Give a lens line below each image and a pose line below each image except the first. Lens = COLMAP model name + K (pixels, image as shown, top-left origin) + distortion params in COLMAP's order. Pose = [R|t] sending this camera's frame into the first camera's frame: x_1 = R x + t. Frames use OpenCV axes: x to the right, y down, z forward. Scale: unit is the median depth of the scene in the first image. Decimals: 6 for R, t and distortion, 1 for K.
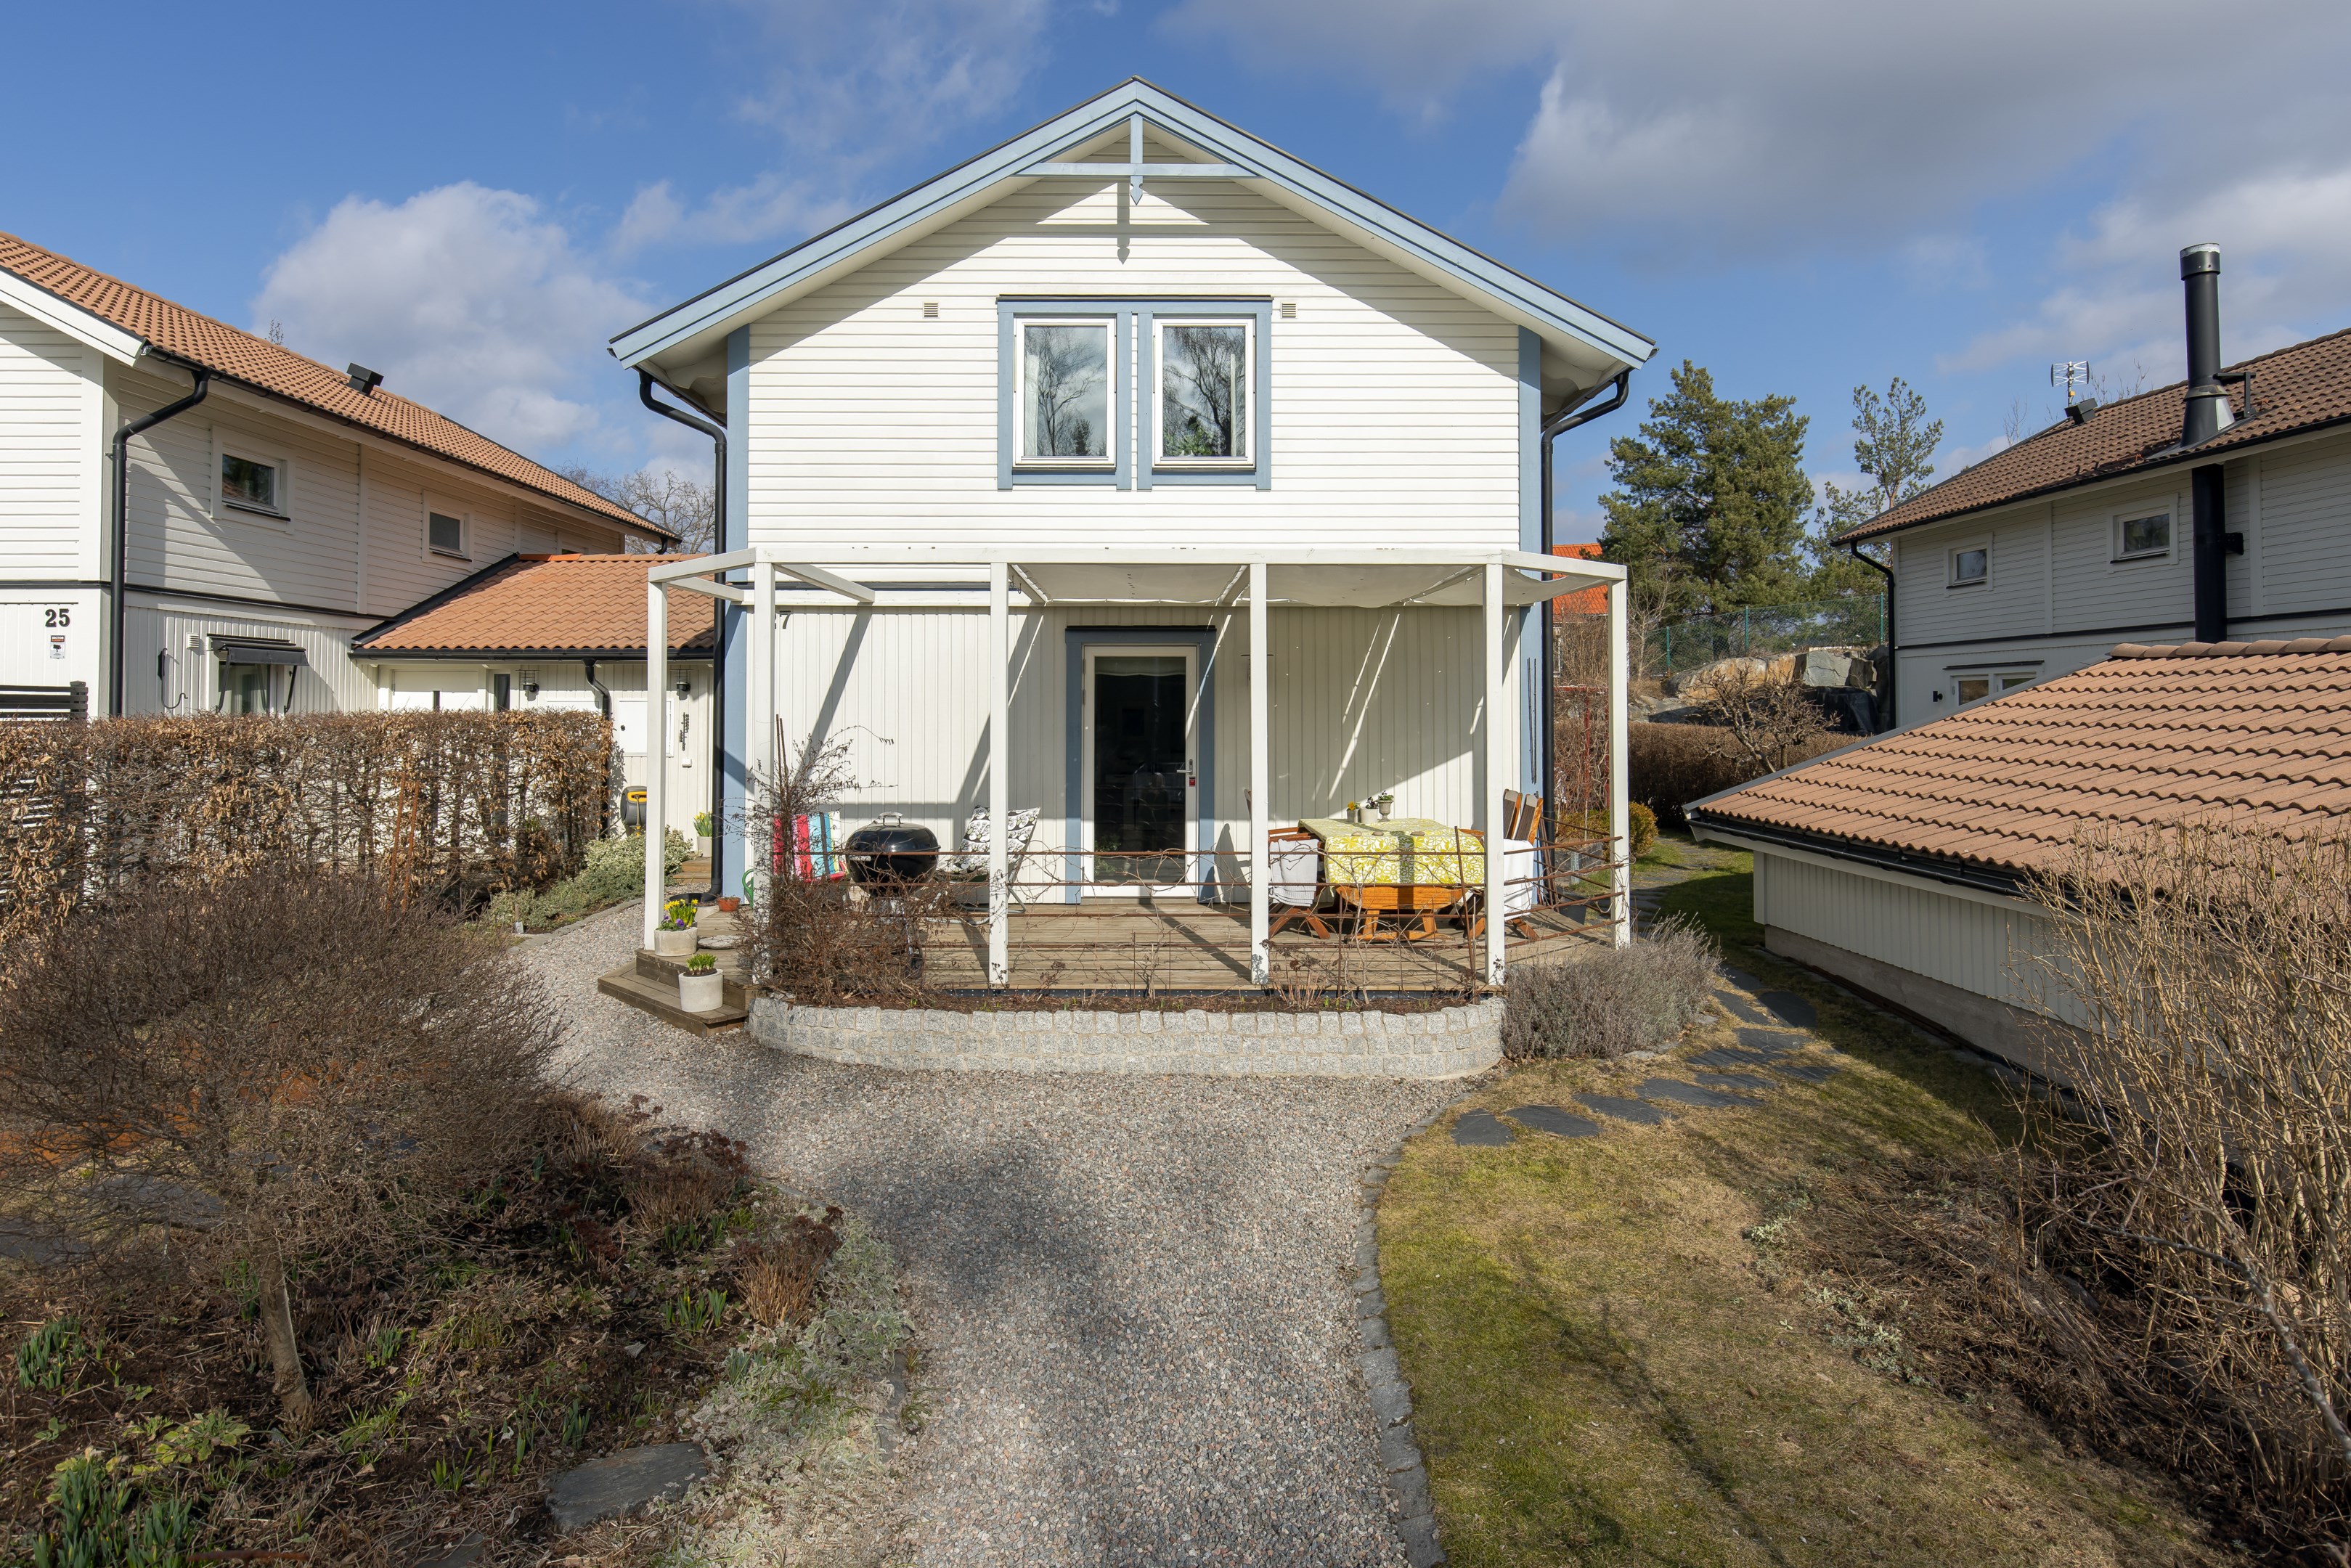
lens RADIAL K [[1383.8, 0, 1169.6], [0, 1383.8, 679.5], [0, 0, 1]] dist [0.001929, 0.000470]
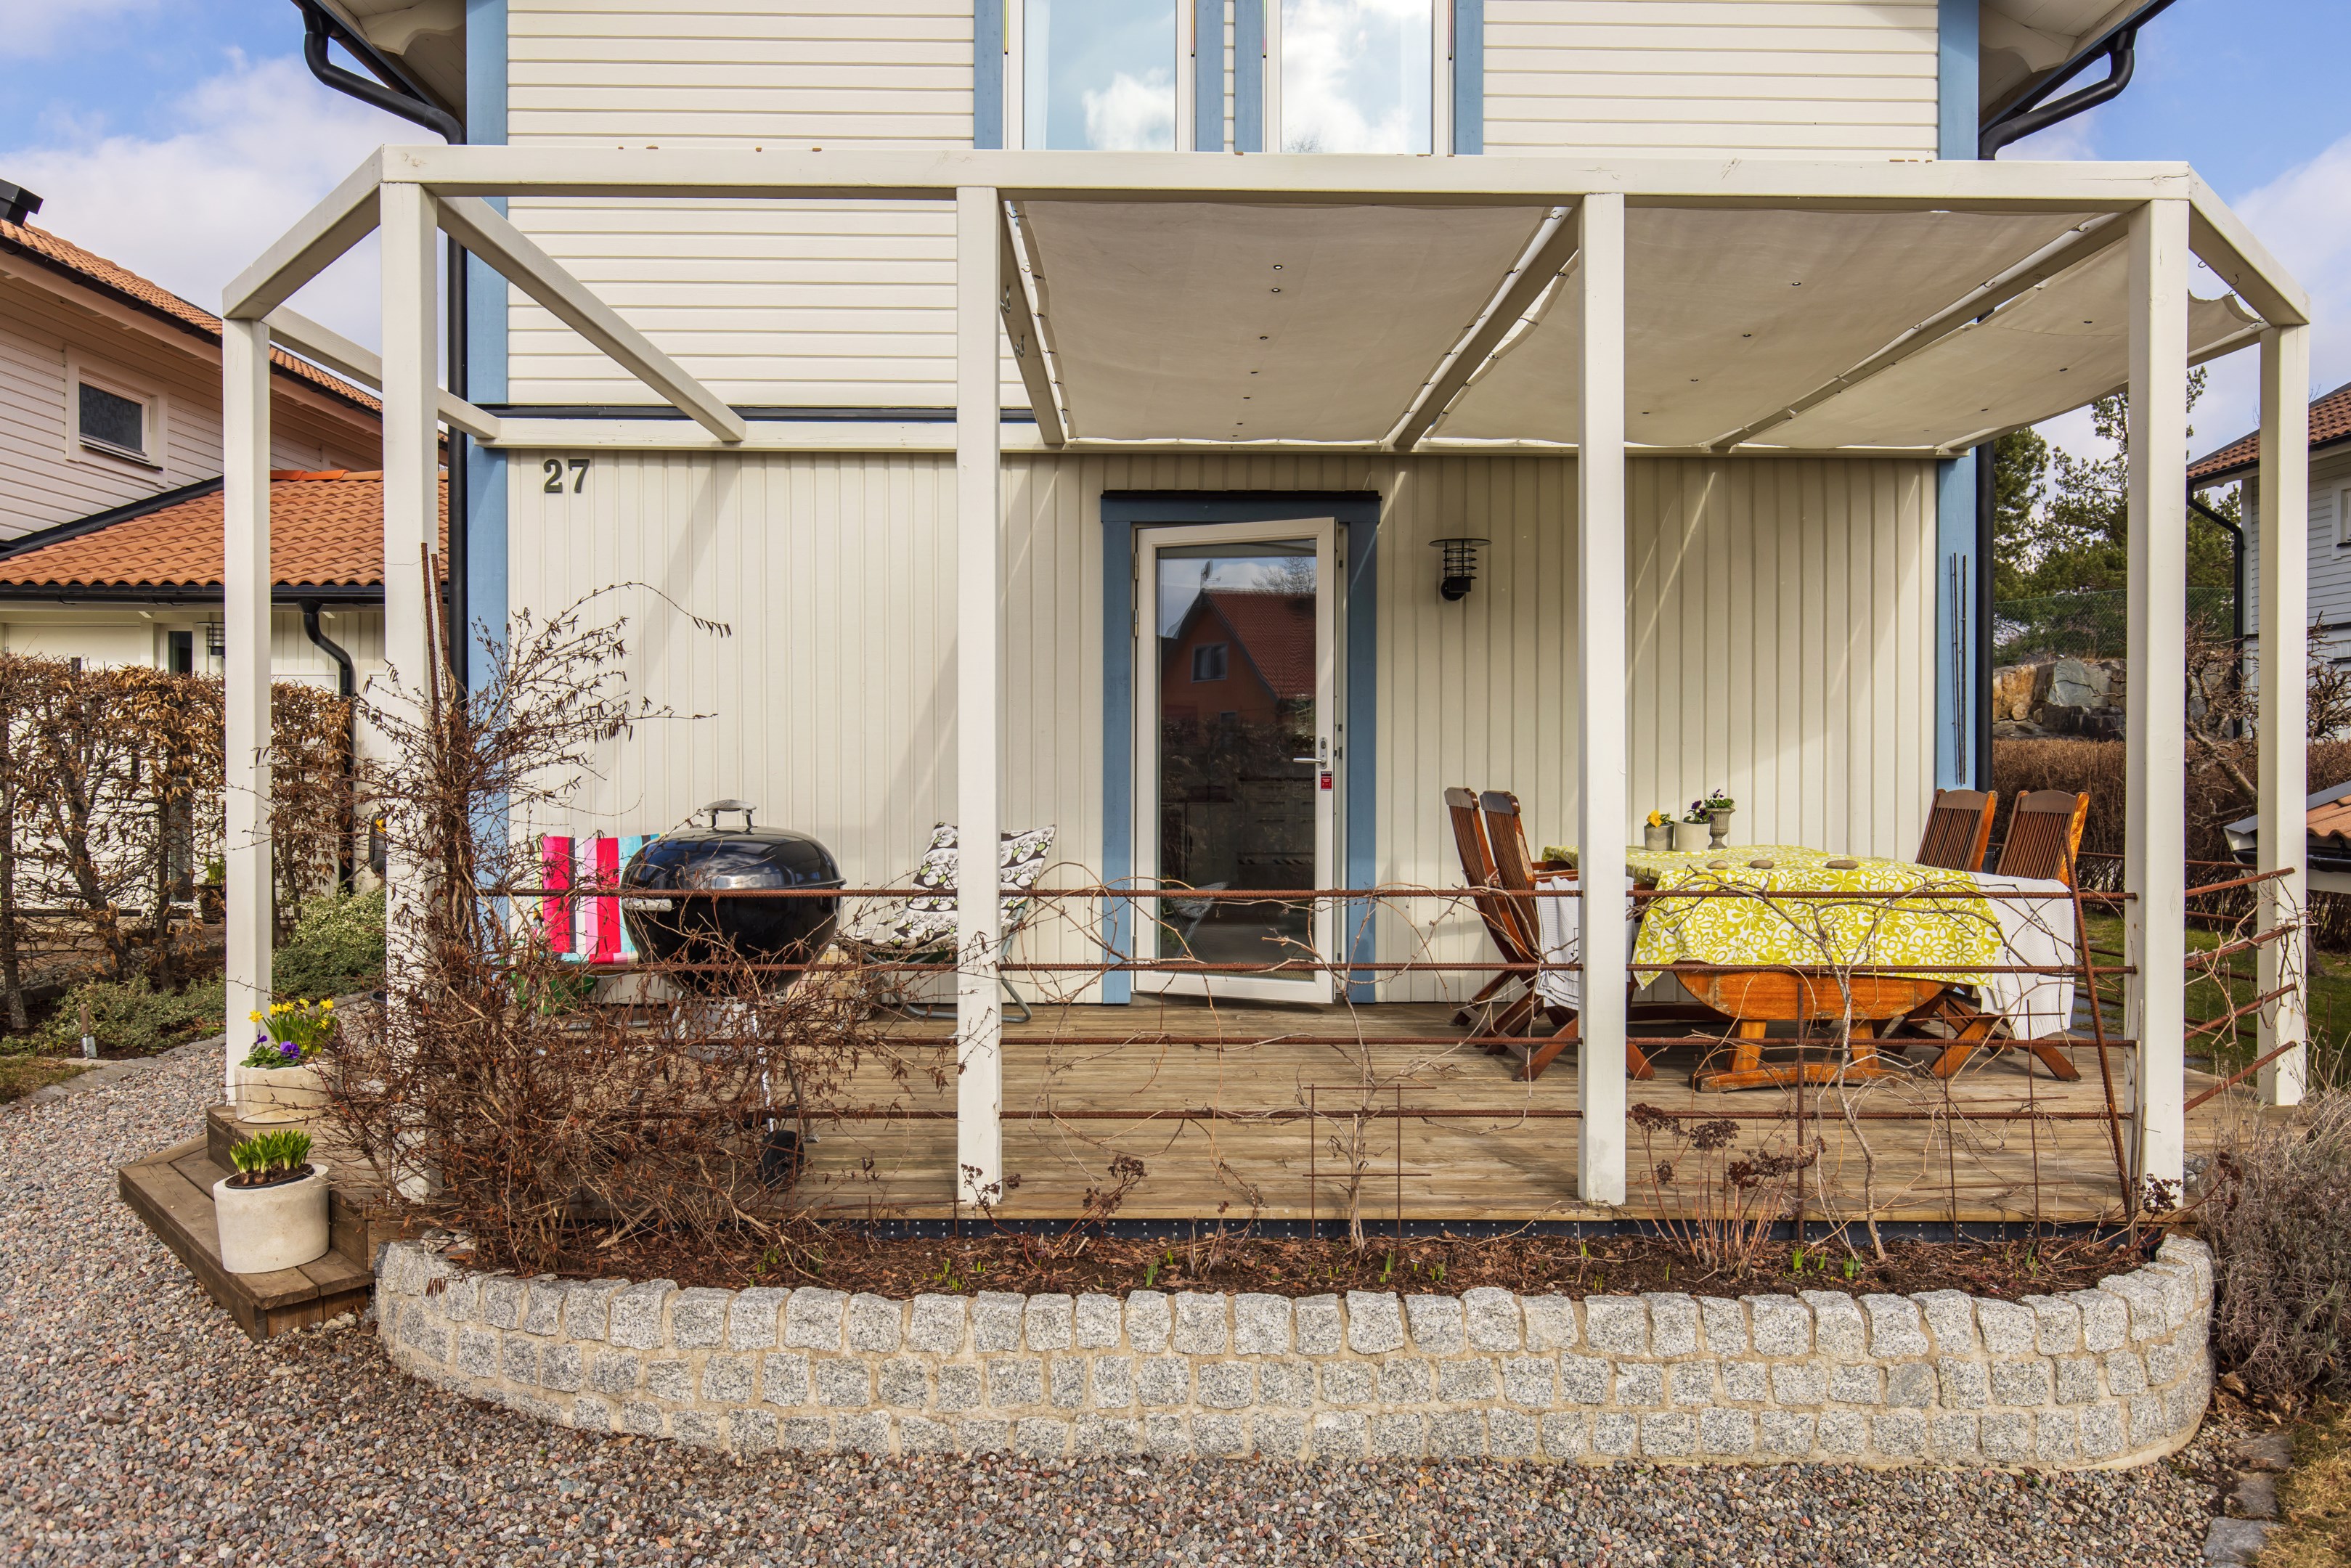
lens RADIAL K [[1632.7, 0, 1175.5], [0, 1632.7, 784.0], [0, 0, 1]] dist [-0.002398, -0.000804]
pose [[0.999998, 0.000887, -0.001755, -0.045368], [-0.000827, 0.999421, 0.034015, 0.054218], [0.001784, -0.034014, 0.999420, 0.363990]]
